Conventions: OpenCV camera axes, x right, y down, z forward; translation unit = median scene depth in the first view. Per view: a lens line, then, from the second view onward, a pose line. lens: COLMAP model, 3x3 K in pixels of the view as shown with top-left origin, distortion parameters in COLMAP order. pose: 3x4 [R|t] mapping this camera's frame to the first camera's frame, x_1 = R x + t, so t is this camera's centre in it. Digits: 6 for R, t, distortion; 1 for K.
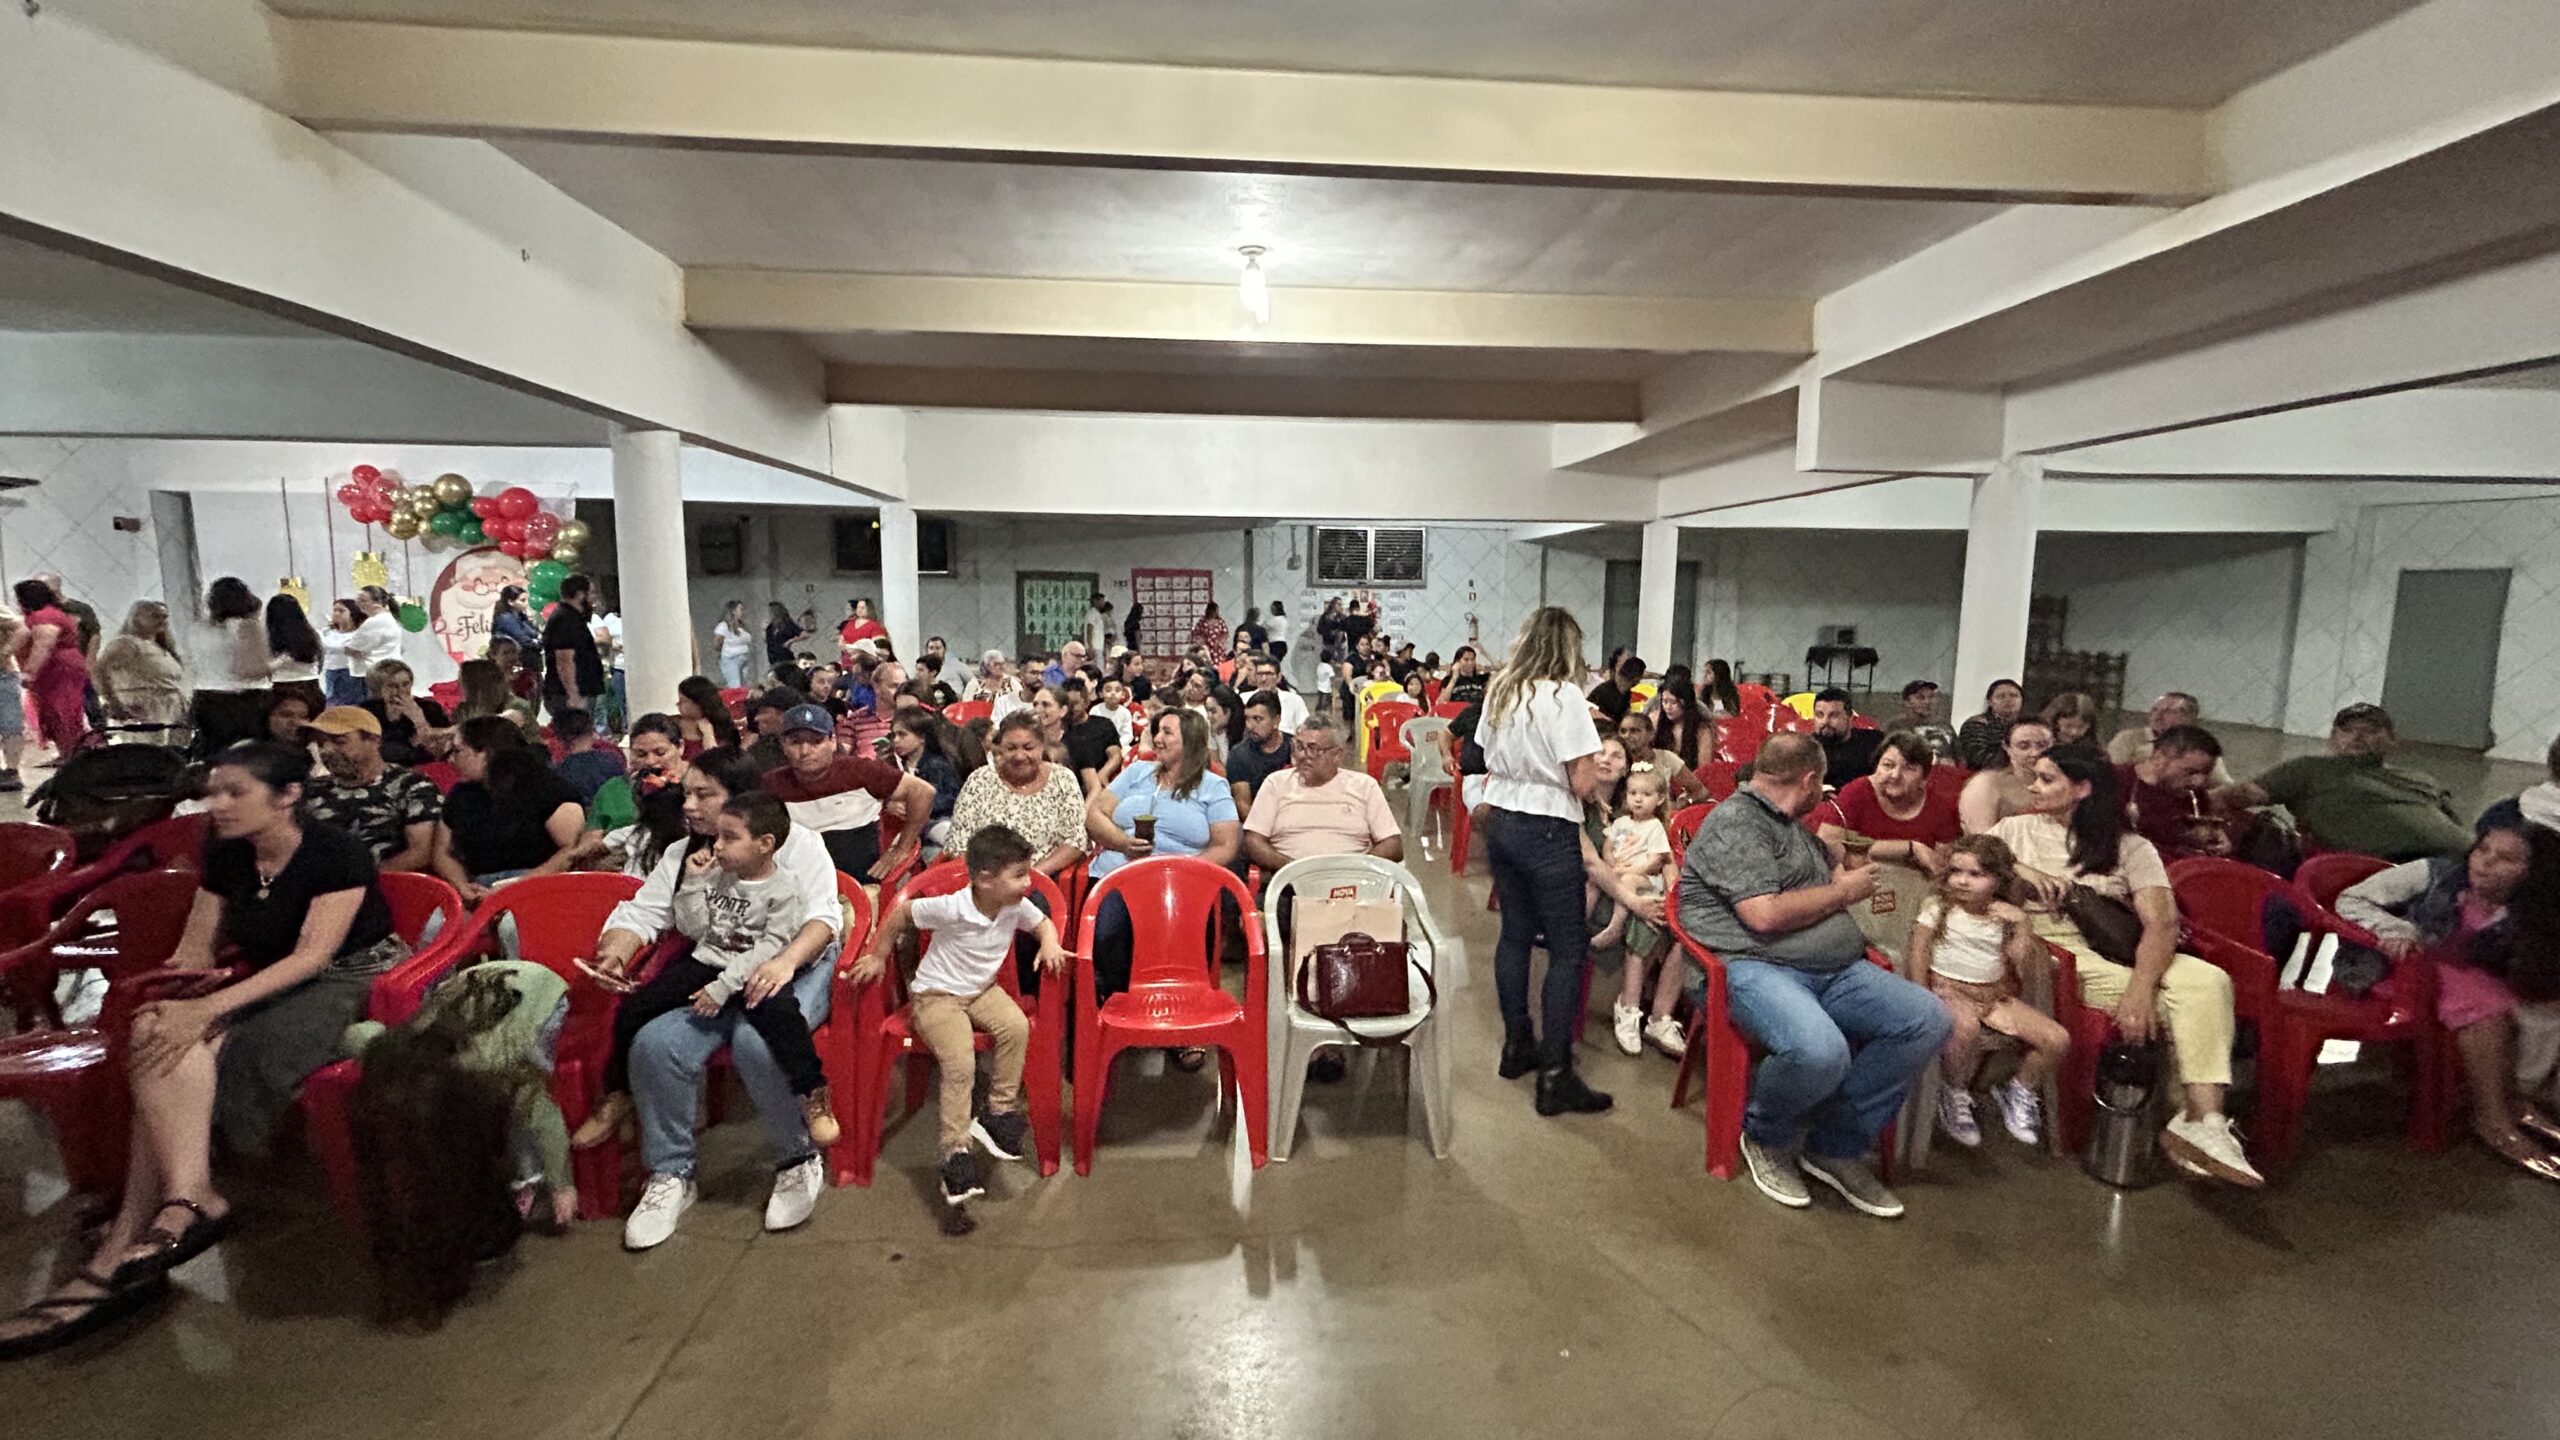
lens RADIAL K [[1041.8, 0, 1261.1], [0, 1041.8, 724.5], [0, 0, 1]] dist [-0.004560, 0.002203]
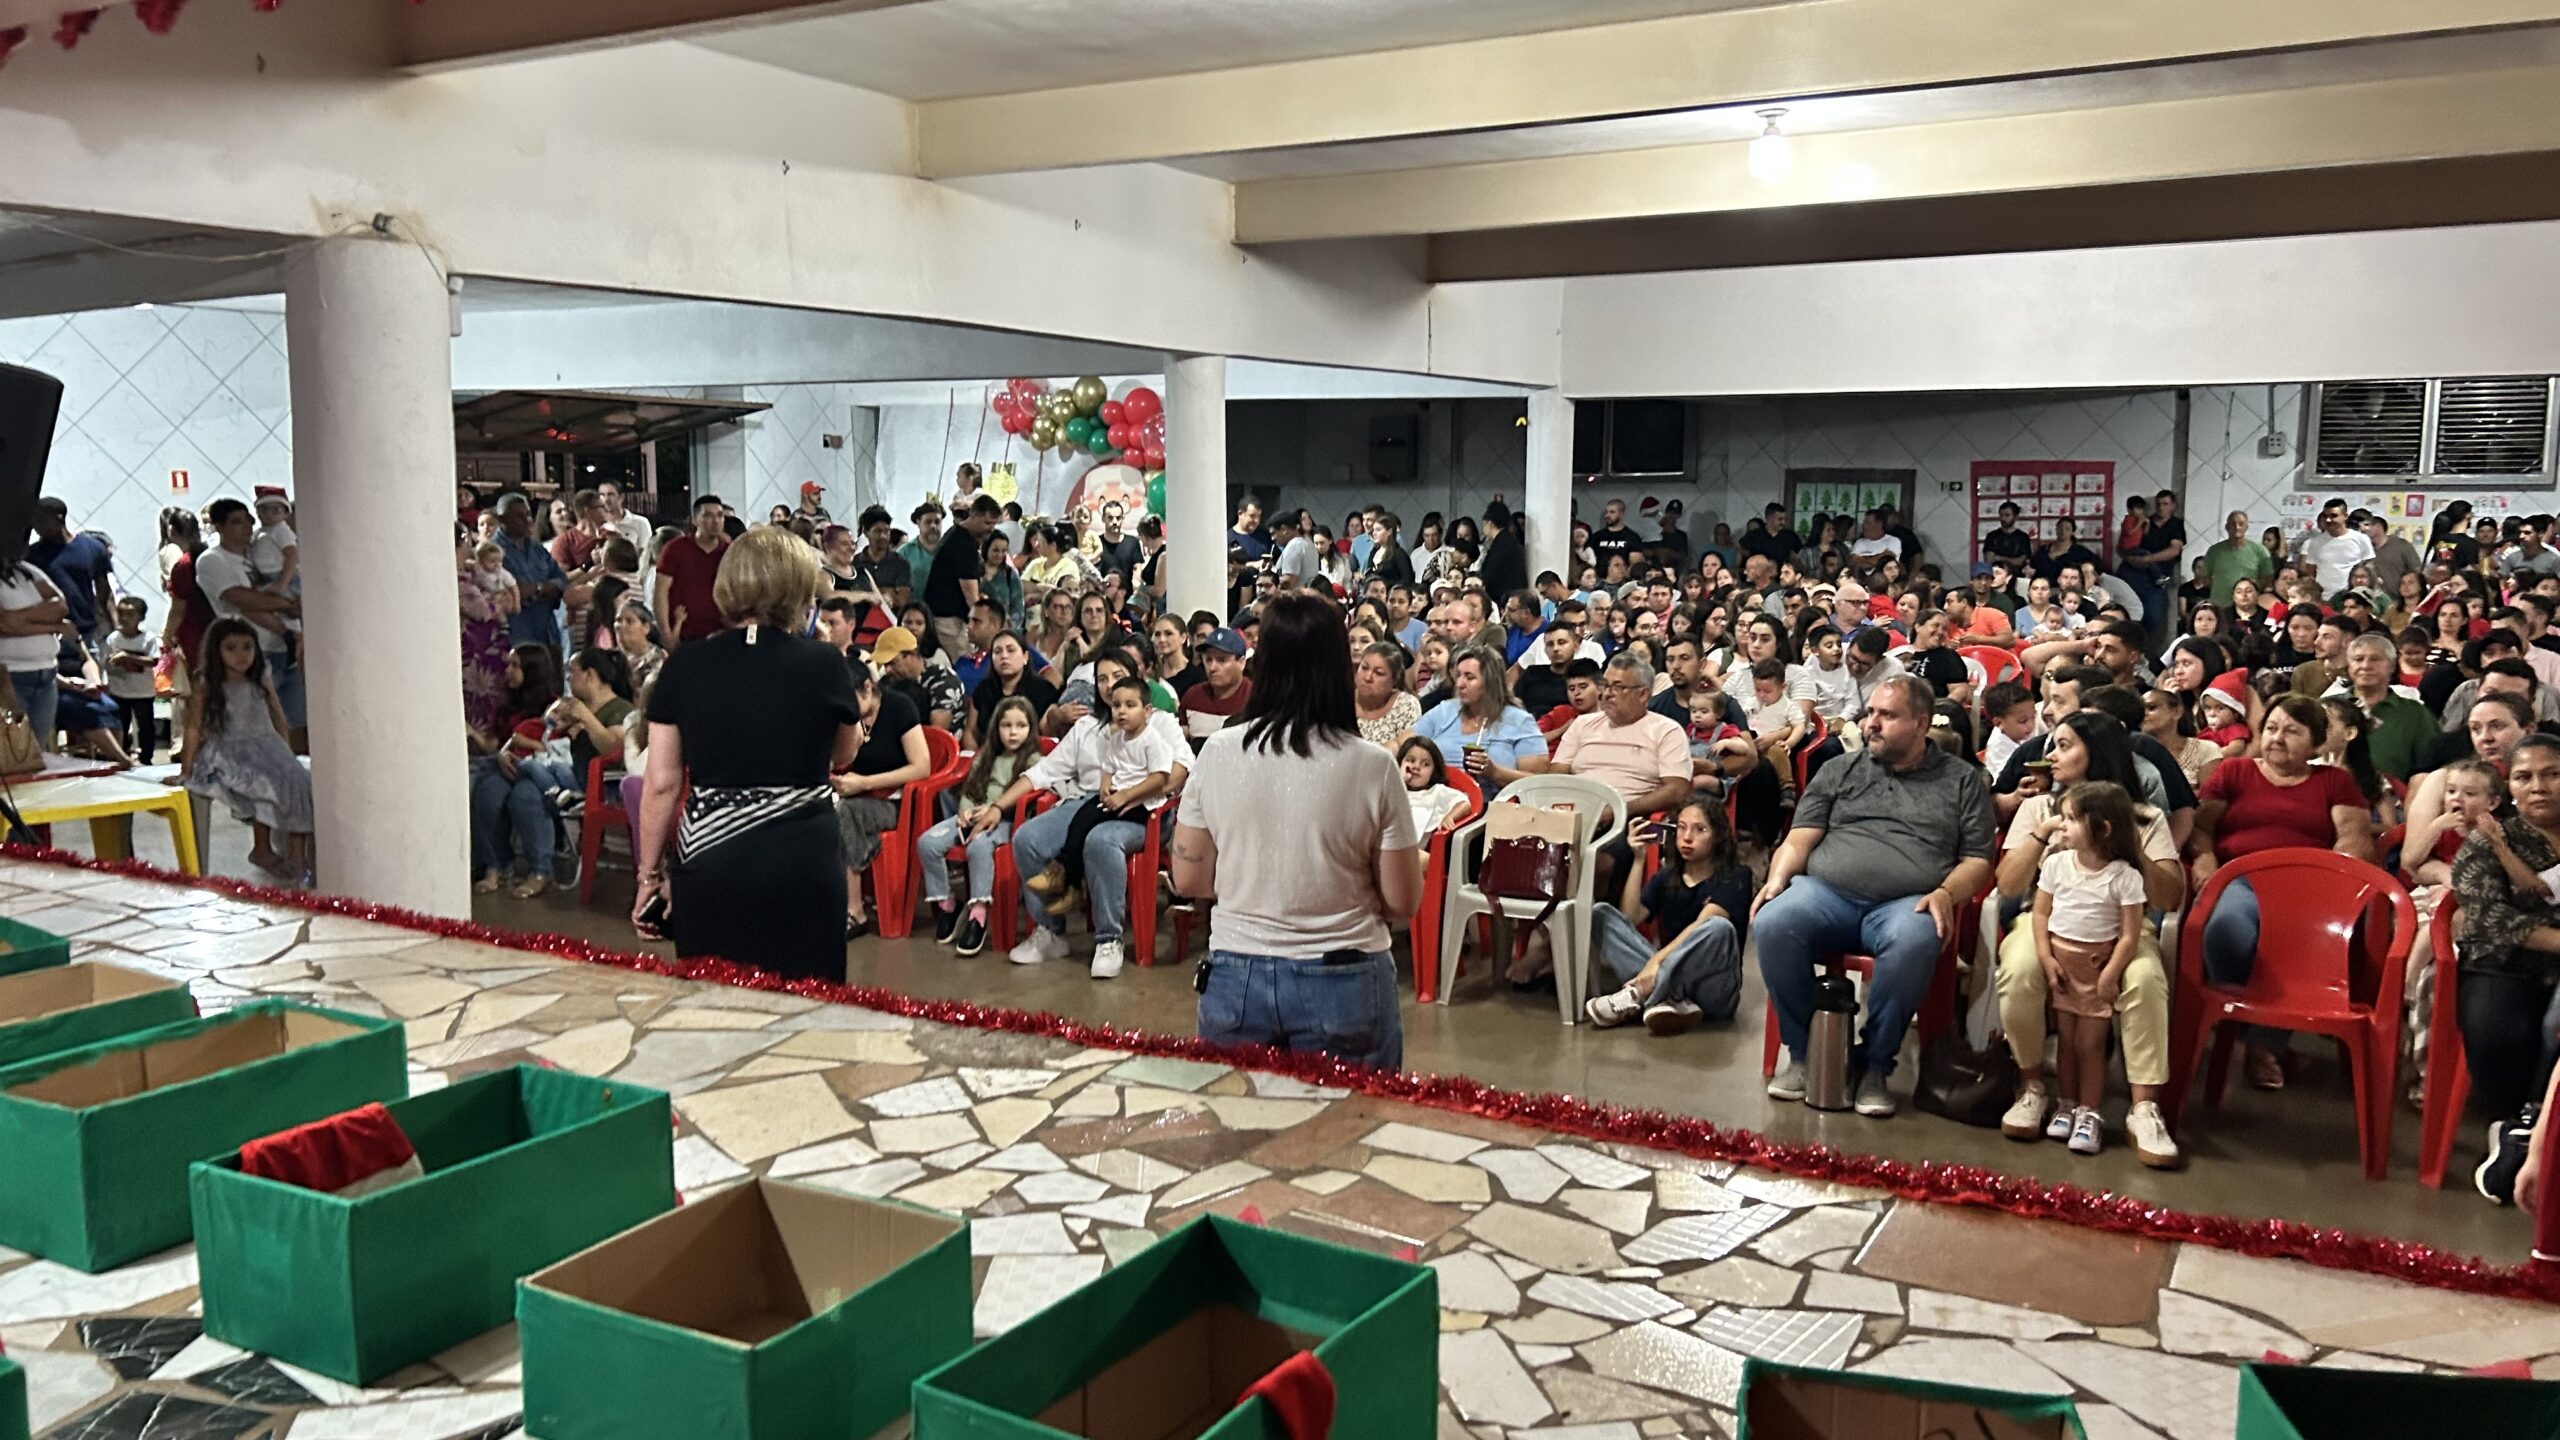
lens RADIAL K [[1929.1, 0, 1301.7], [0, 1929.1, 736.6], [0, 0, 1]] dist [0.054458, -0.066352]
pose [[0.829687, 0.065809, -0.554337, 0.466533], [-0.063858, 0.997697, 0.022867, 0.026183], [0.554565, 0.016426, 0.831978, -0.404922]]
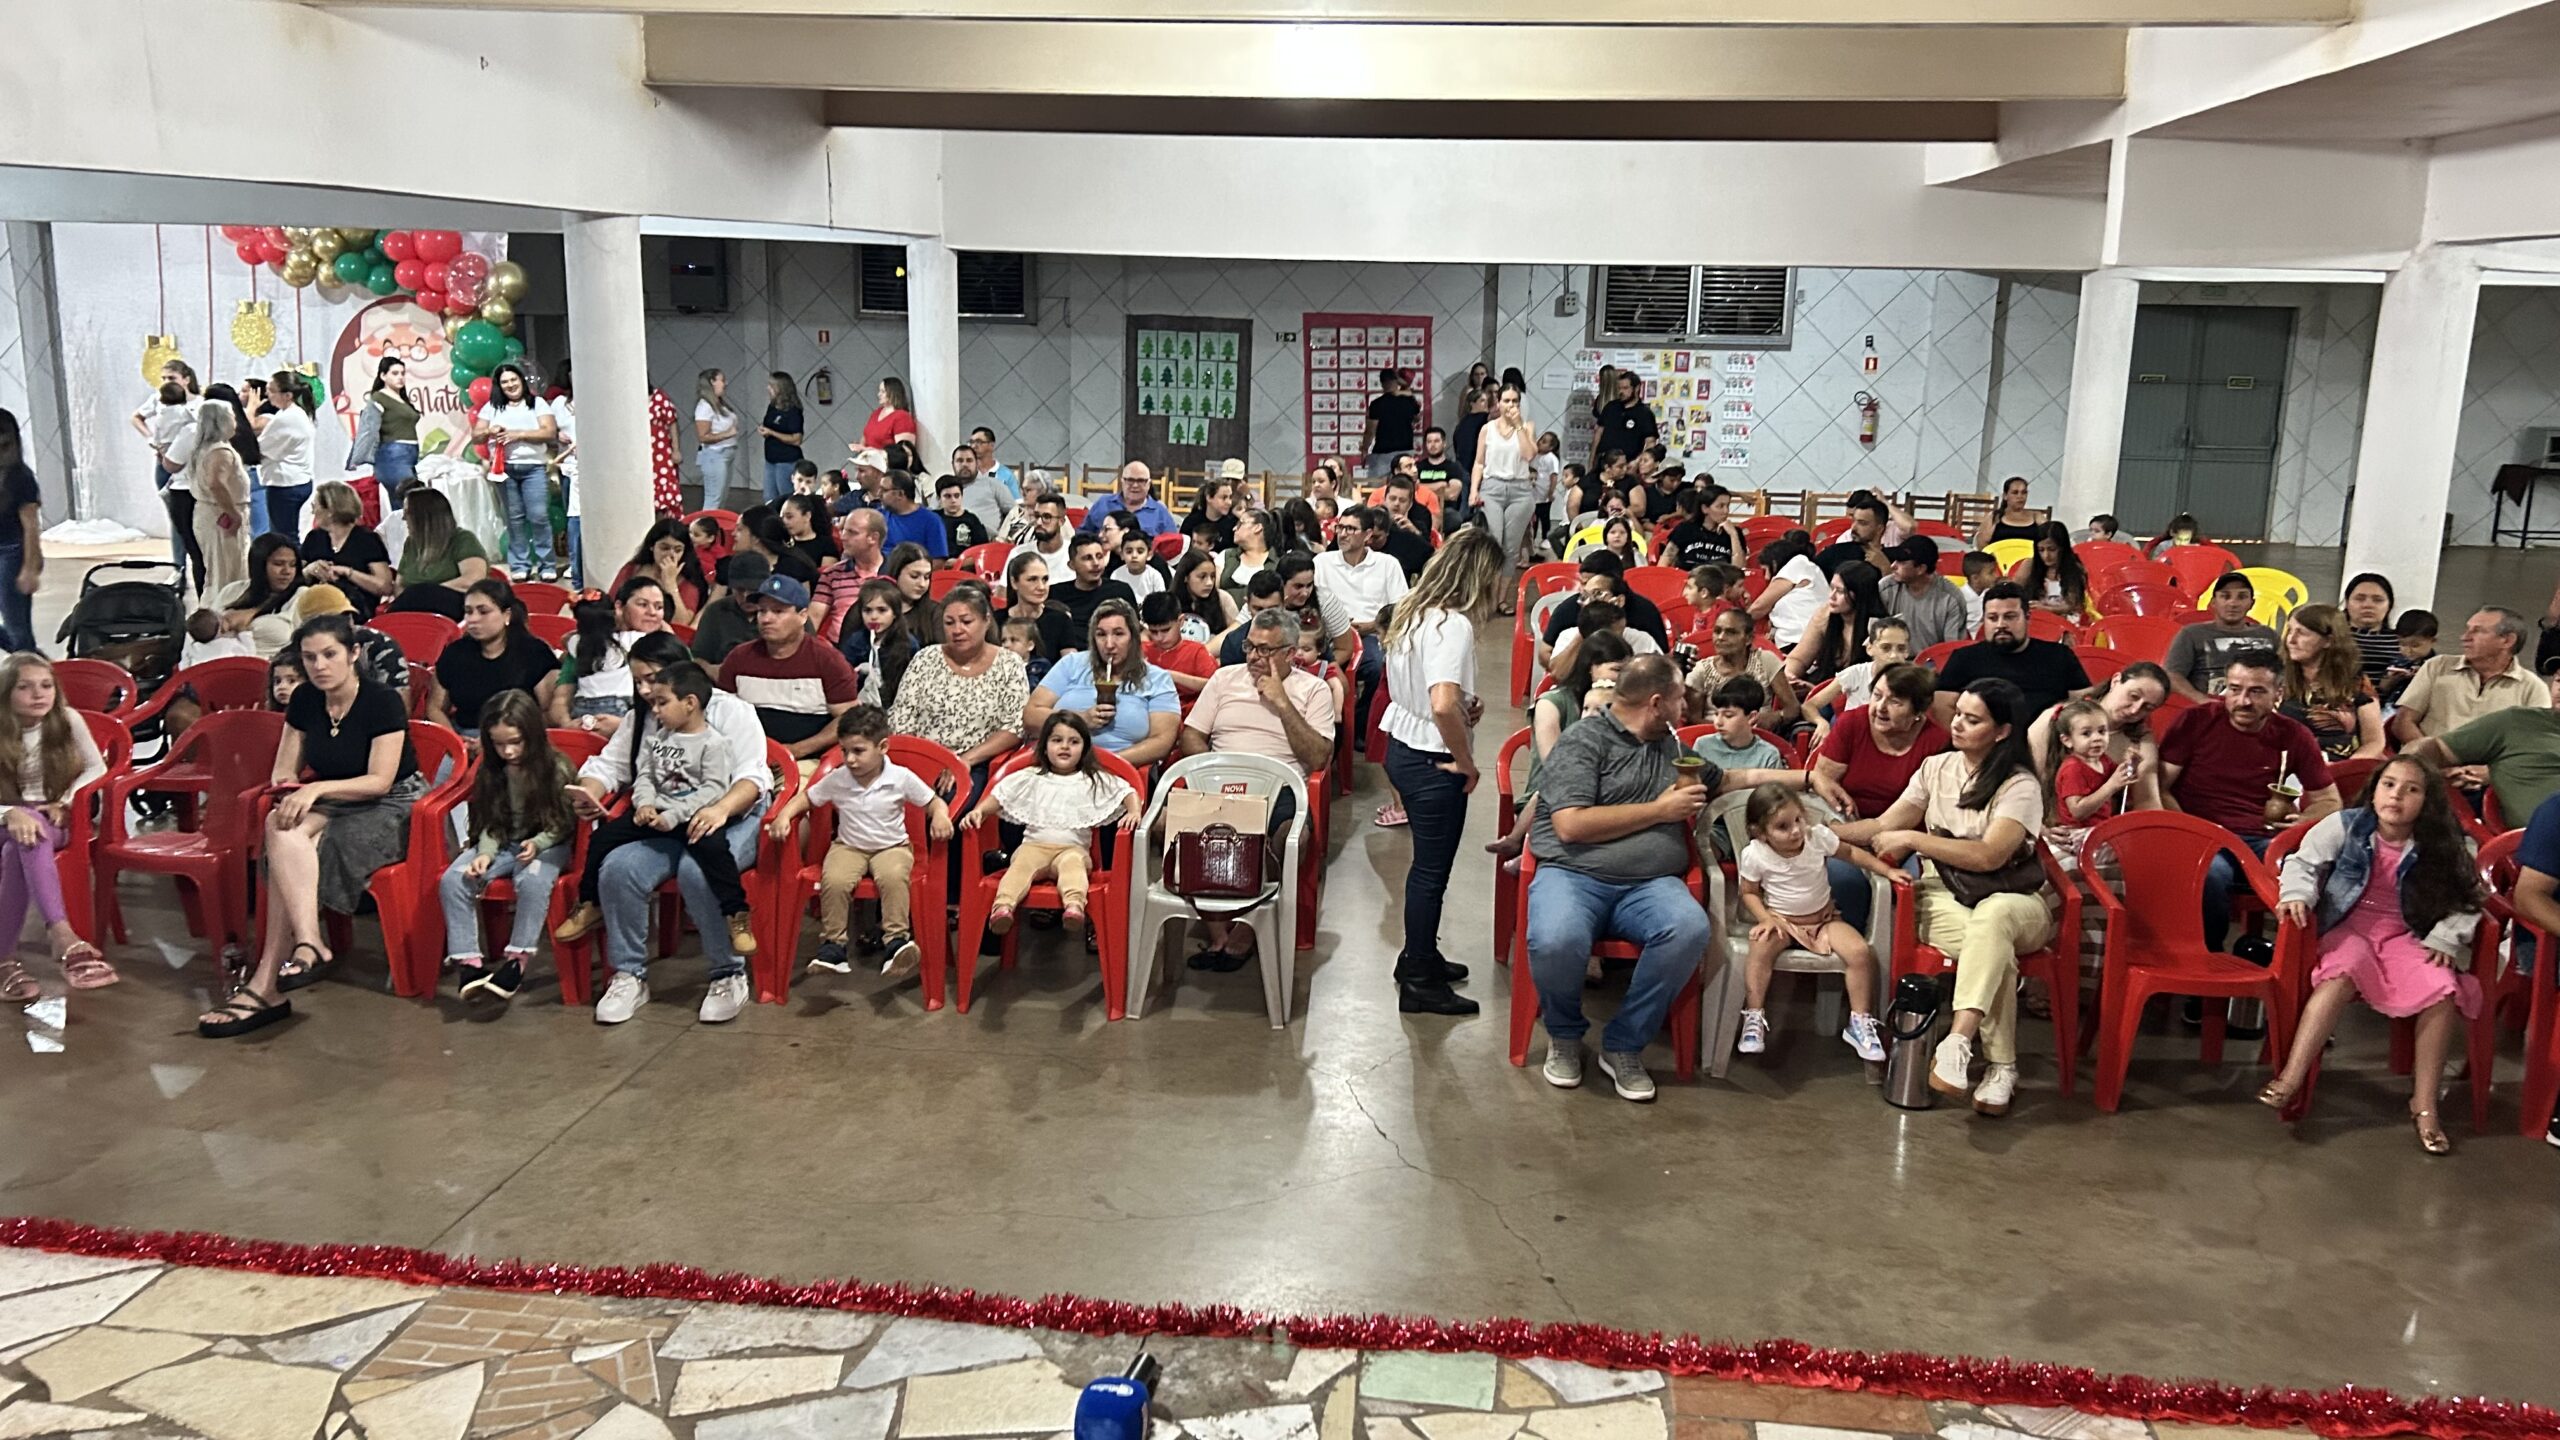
lens RADIAL K [[1929.1, 0, 1287.3], [0, 1929.1, 707.3], [0, 0, 1]] dist [0.054458, -0.066352]
pose [[0.981496, 0.051836, -0.184332, 0.226560], [-0.035334, 0.995159, 0.091705, -0.045789], [0.188193, -0.083495, 0.978576, -0.404262]]
